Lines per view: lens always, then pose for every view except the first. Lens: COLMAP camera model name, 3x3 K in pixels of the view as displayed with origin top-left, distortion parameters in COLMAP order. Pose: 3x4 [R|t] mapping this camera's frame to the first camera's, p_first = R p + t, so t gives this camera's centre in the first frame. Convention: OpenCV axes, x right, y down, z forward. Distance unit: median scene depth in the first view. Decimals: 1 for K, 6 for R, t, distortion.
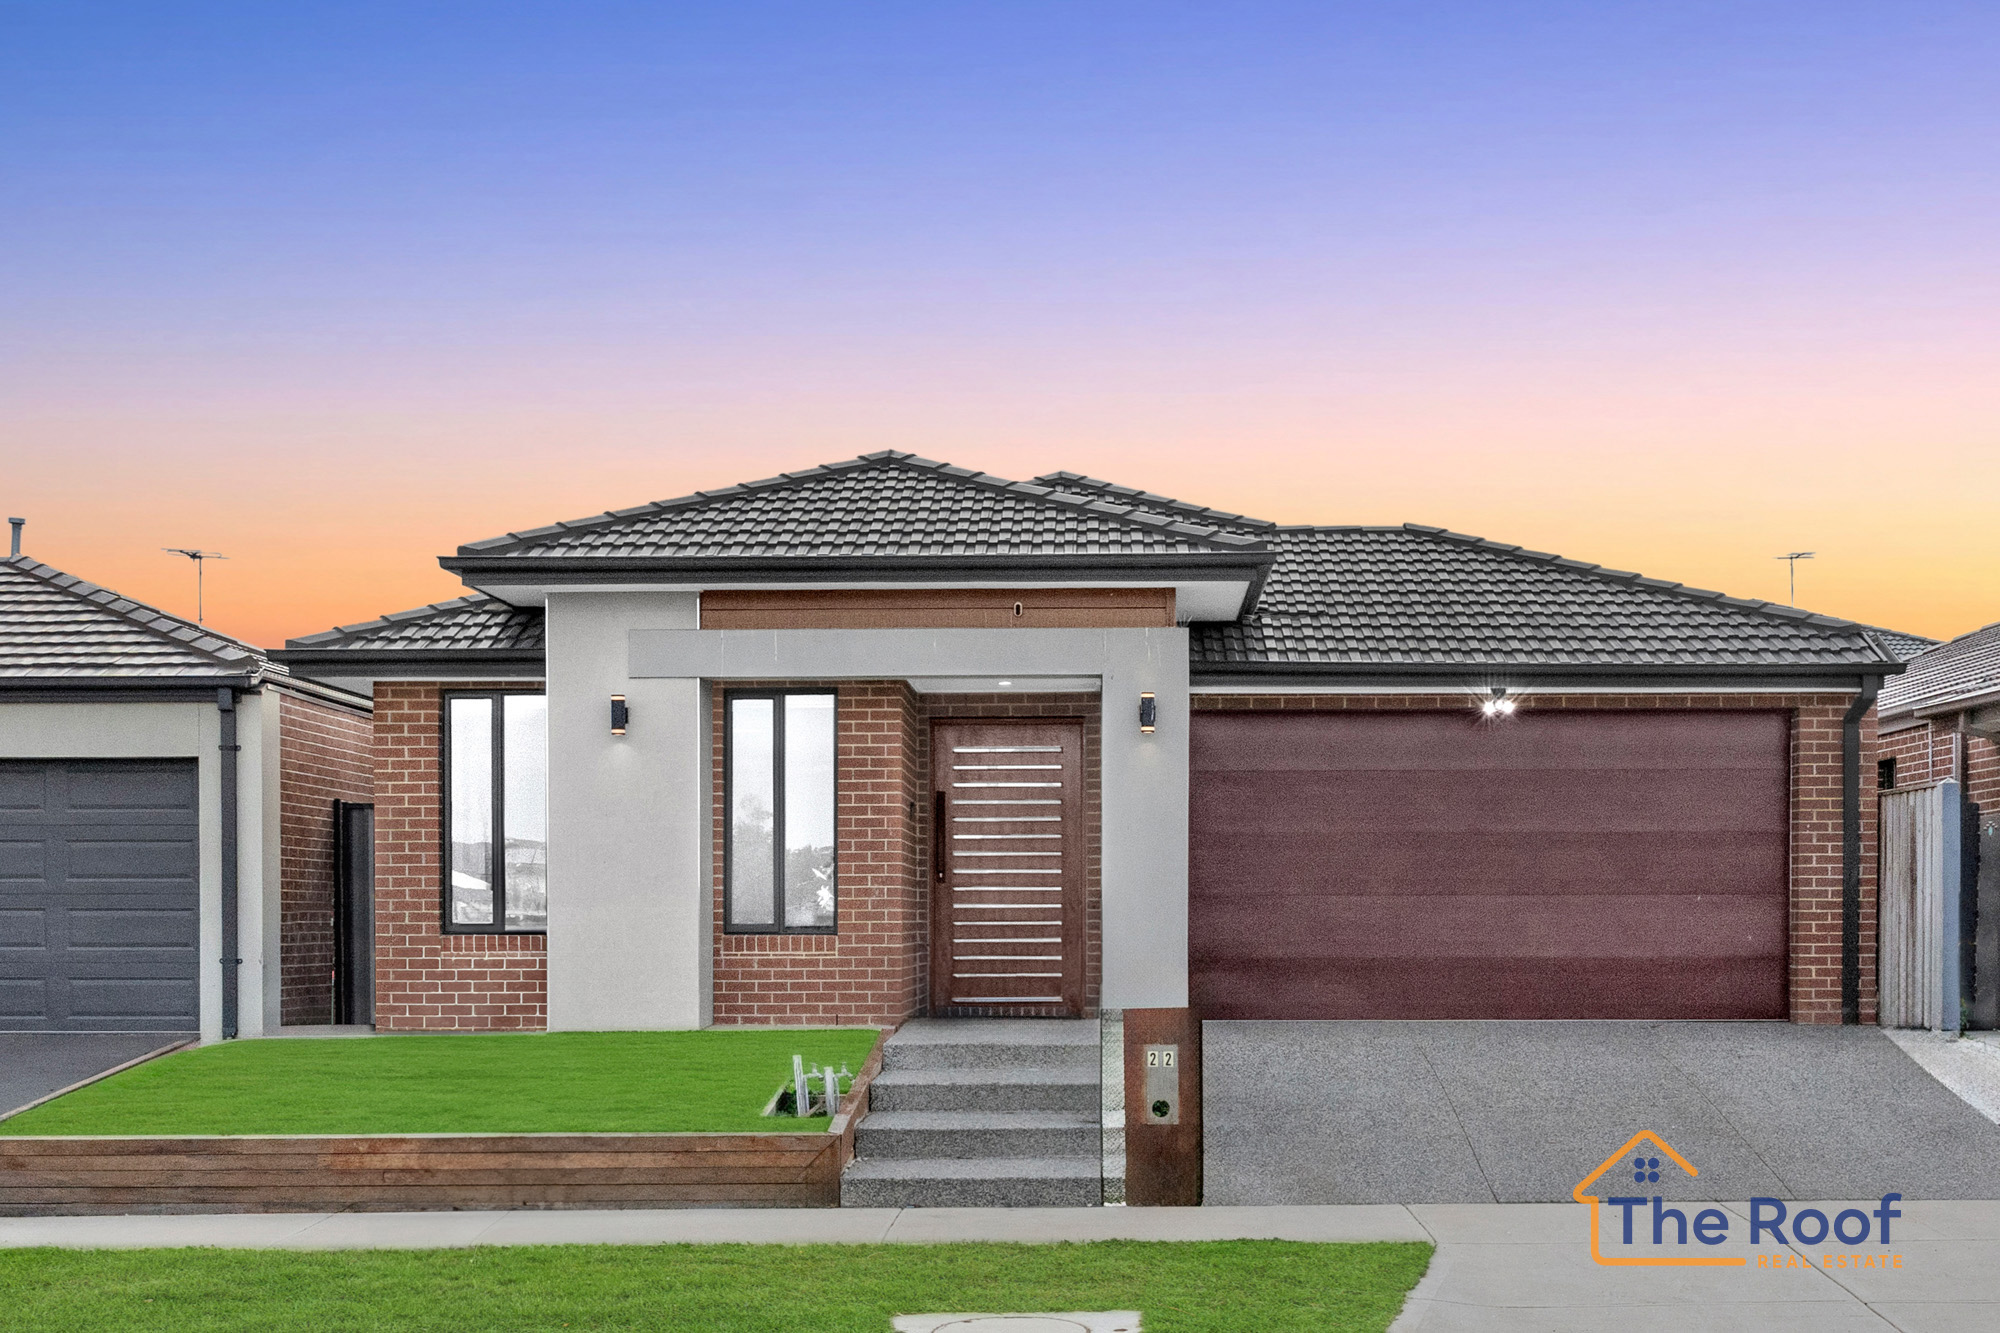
lens RADIAL K [[1370.4, 0, 999.9], [0, 1370.4, 650.5], [0, 0, 1]] dist [0.003924, -0.000467]
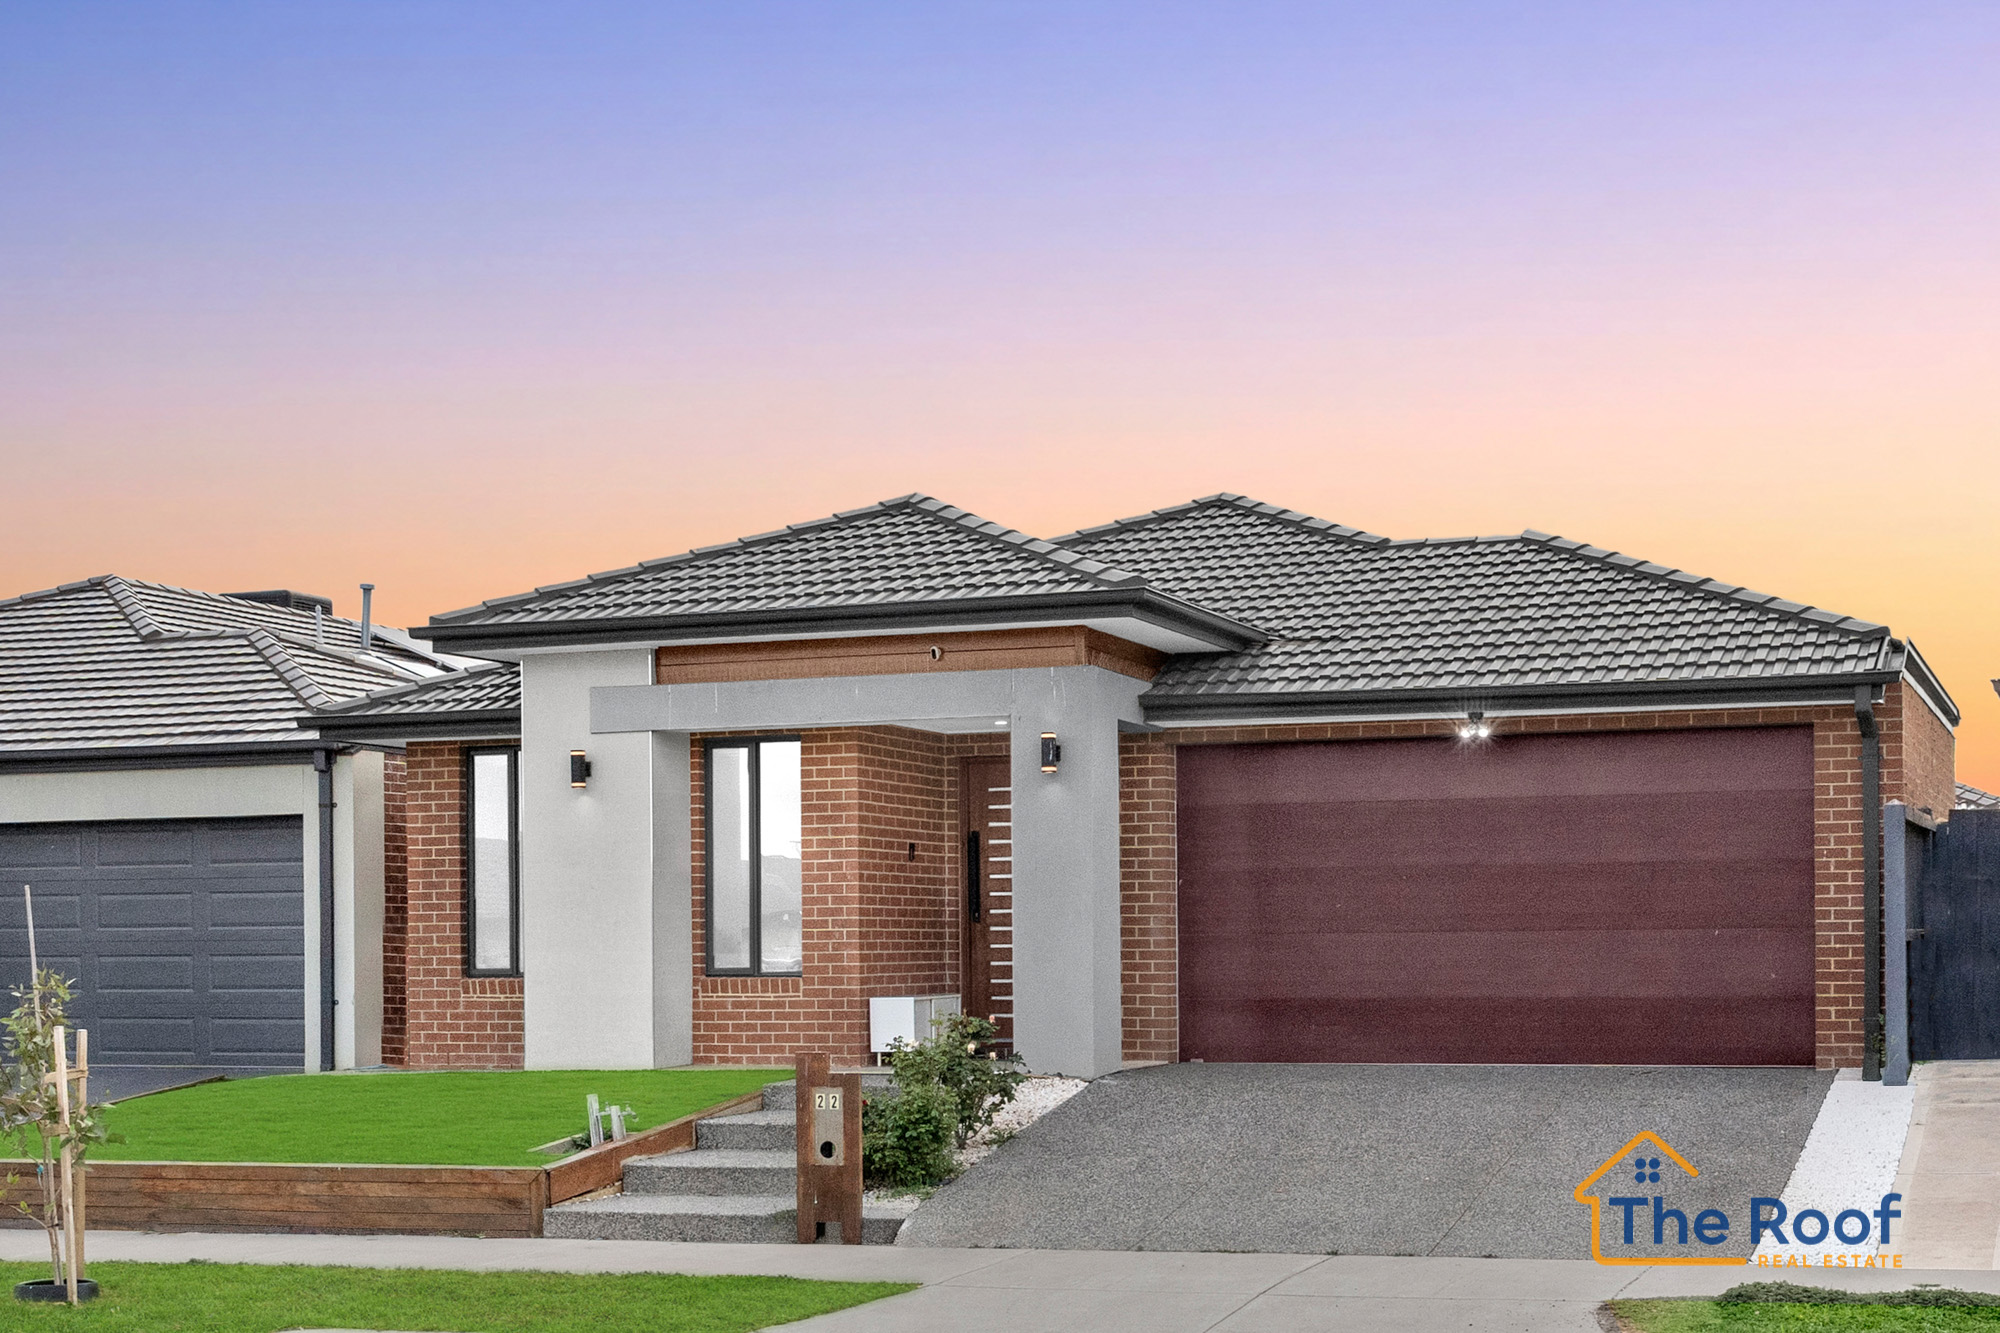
lens RADIAL K [[1402.3, 0, 1000.0], [0, 1402.3, 666.5], [0, 0, 1]] dist [-0.001293, 0.004594]
pose [[0.985059, -0.041072, -0.167249, 0.209322], [0.039412, 0.999135, -0.013230, -0.004314], [0.167647, 0.006440, 0.985826, -0.008337]]
